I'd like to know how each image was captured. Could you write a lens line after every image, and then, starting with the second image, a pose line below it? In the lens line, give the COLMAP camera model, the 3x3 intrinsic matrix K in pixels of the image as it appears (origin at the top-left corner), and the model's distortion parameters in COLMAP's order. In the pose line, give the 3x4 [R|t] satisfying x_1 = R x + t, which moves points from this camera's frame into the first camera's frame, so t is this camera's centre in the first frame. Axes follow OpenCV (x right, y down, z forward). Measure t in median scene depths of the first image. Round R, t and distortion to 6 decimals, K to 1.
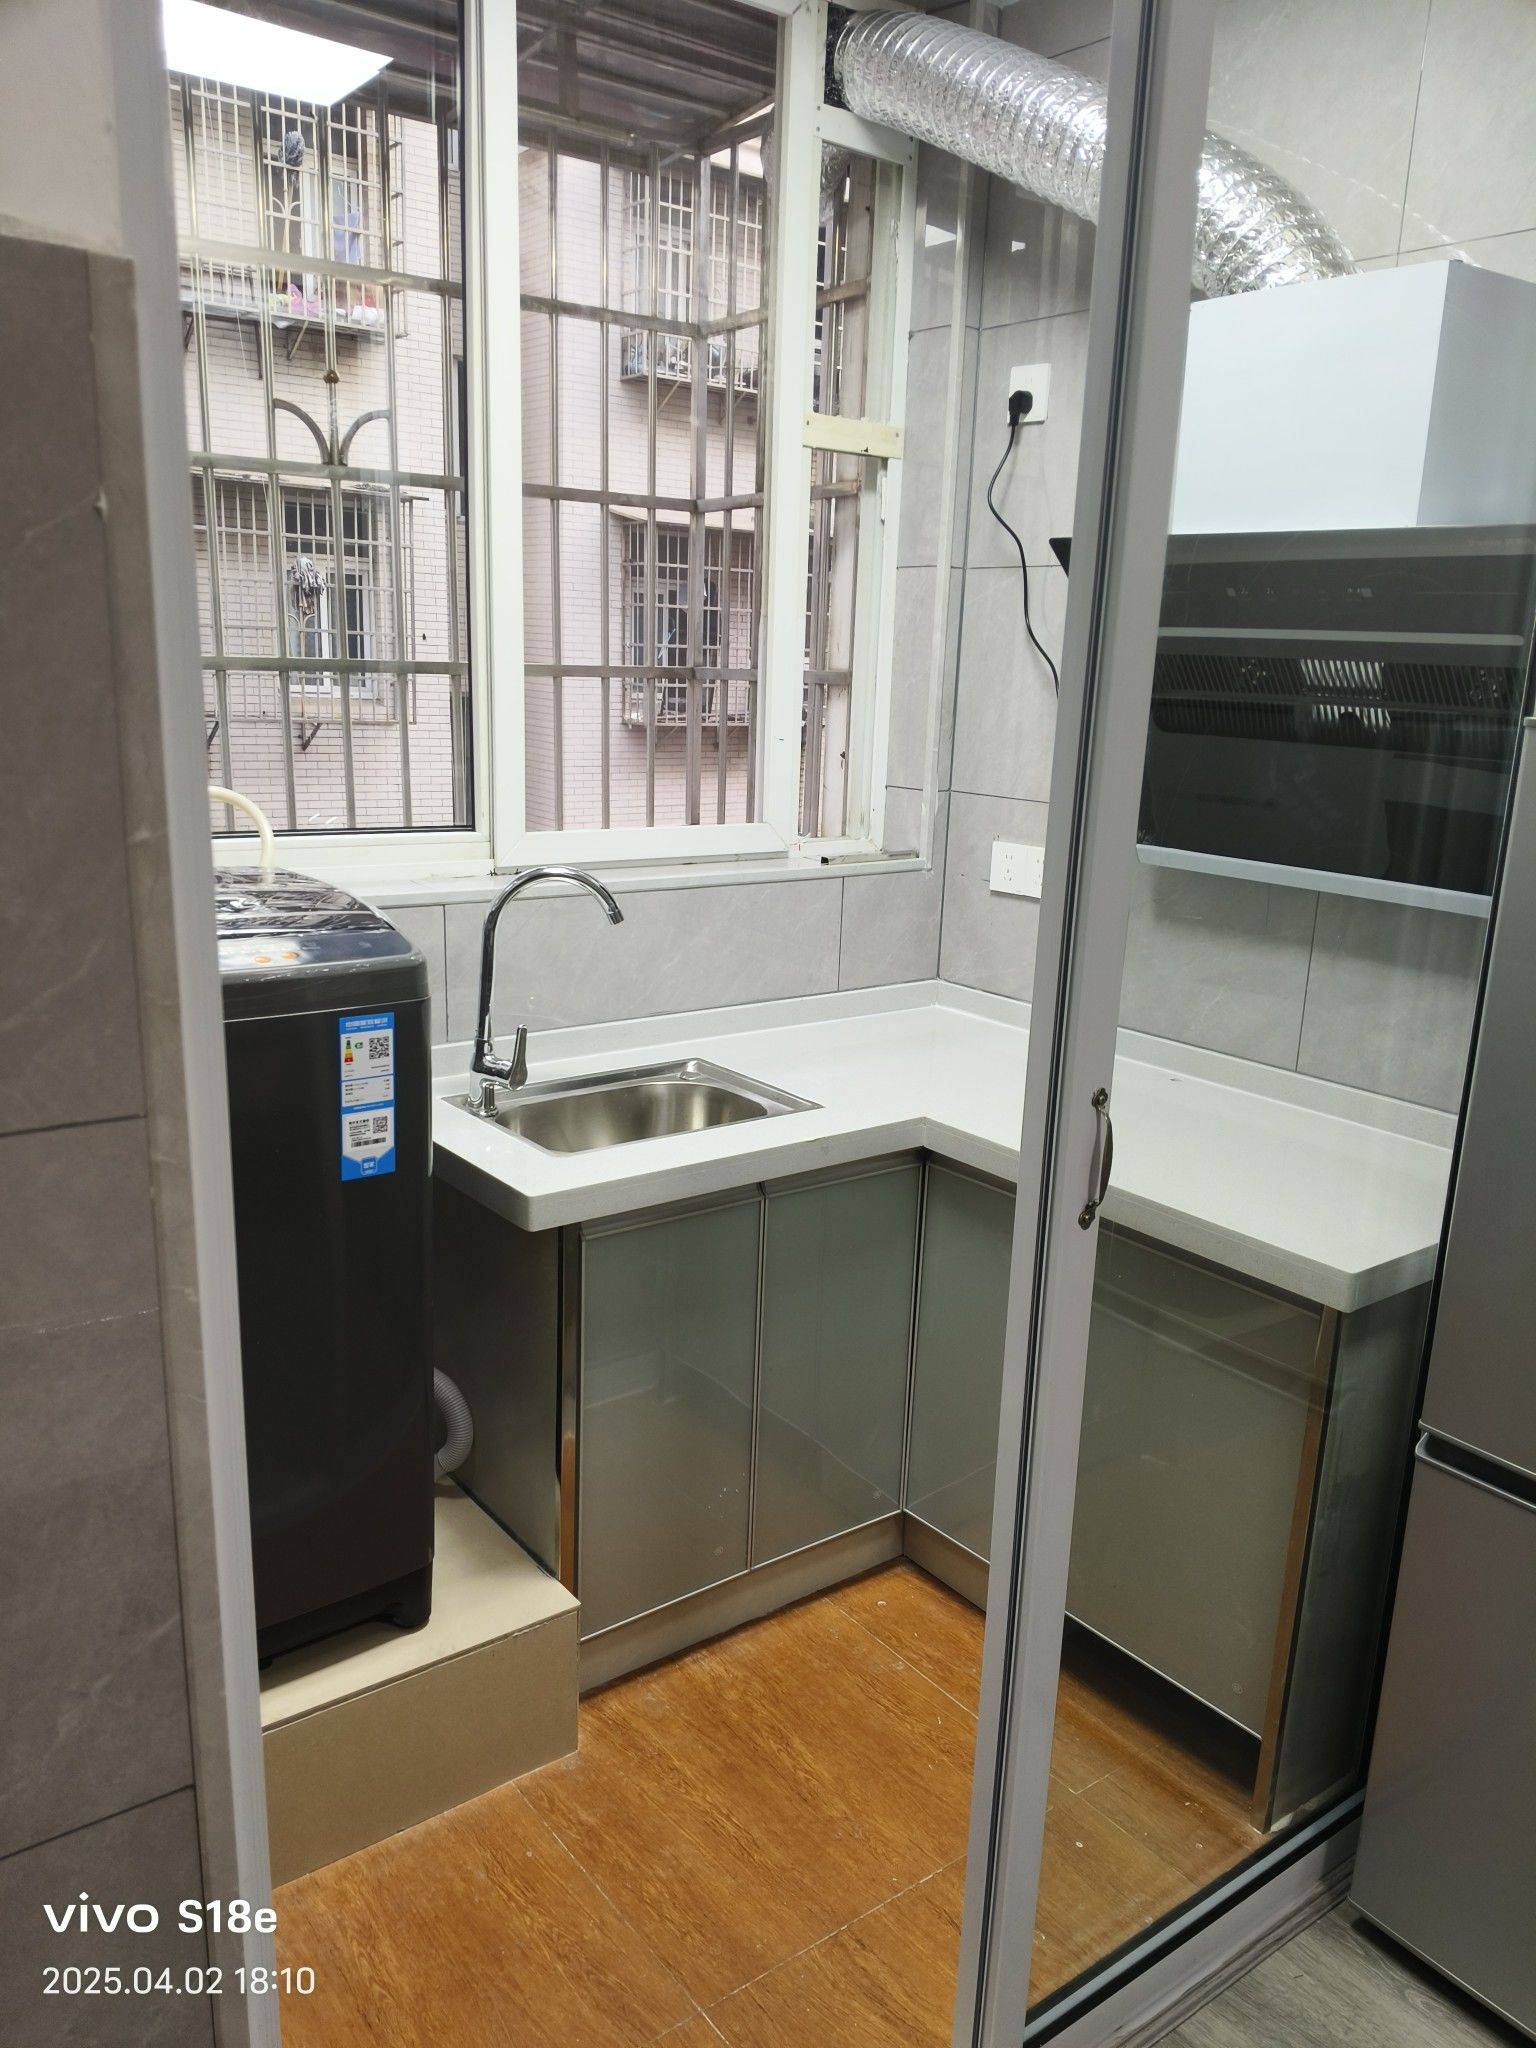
lens RADIAL K [[1570.2, 0, 777.6], [0, 1570.2, 1056.3], [0, 0, 1]] dist [0.080957, -0.122363]
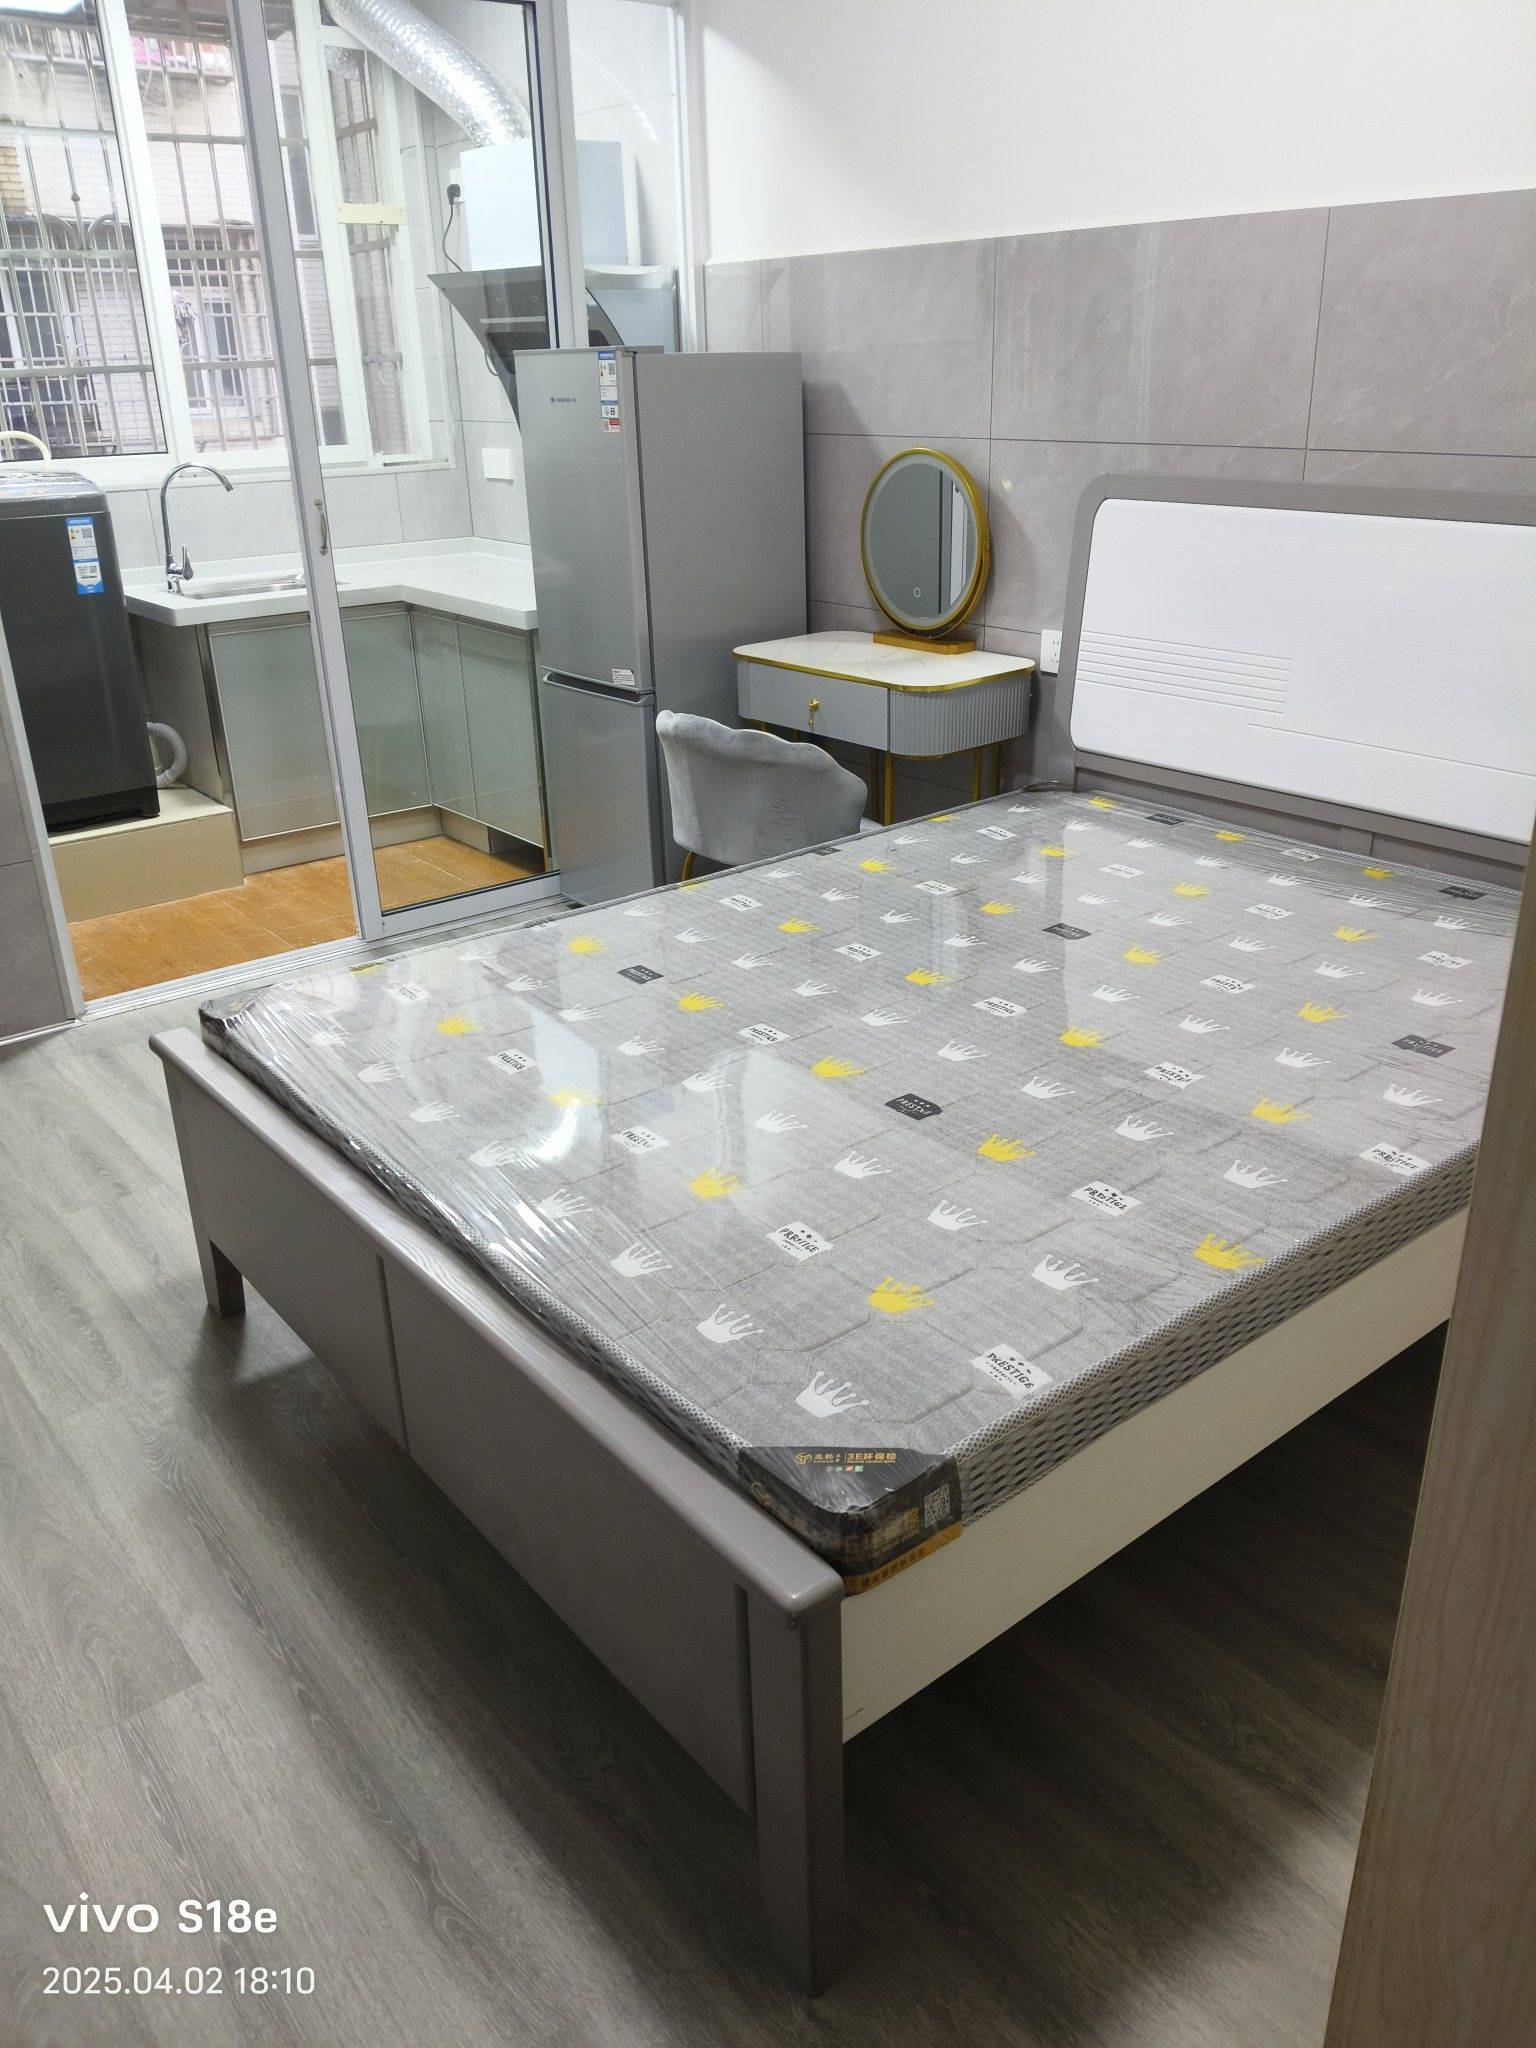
lens RADIAL K [[1570.2, 0, 788.8], [0, 1570.2, 1022.5], [0, 0, 1]] dist [0.080957, -0.122363]
pose [[0.998052, -0.062370, 0.001418, 0.555234], [0.061480, 0.987163, 0.147407, 0.323738], [-0.010594, -0.147033, 0.989075, -1.084448]]
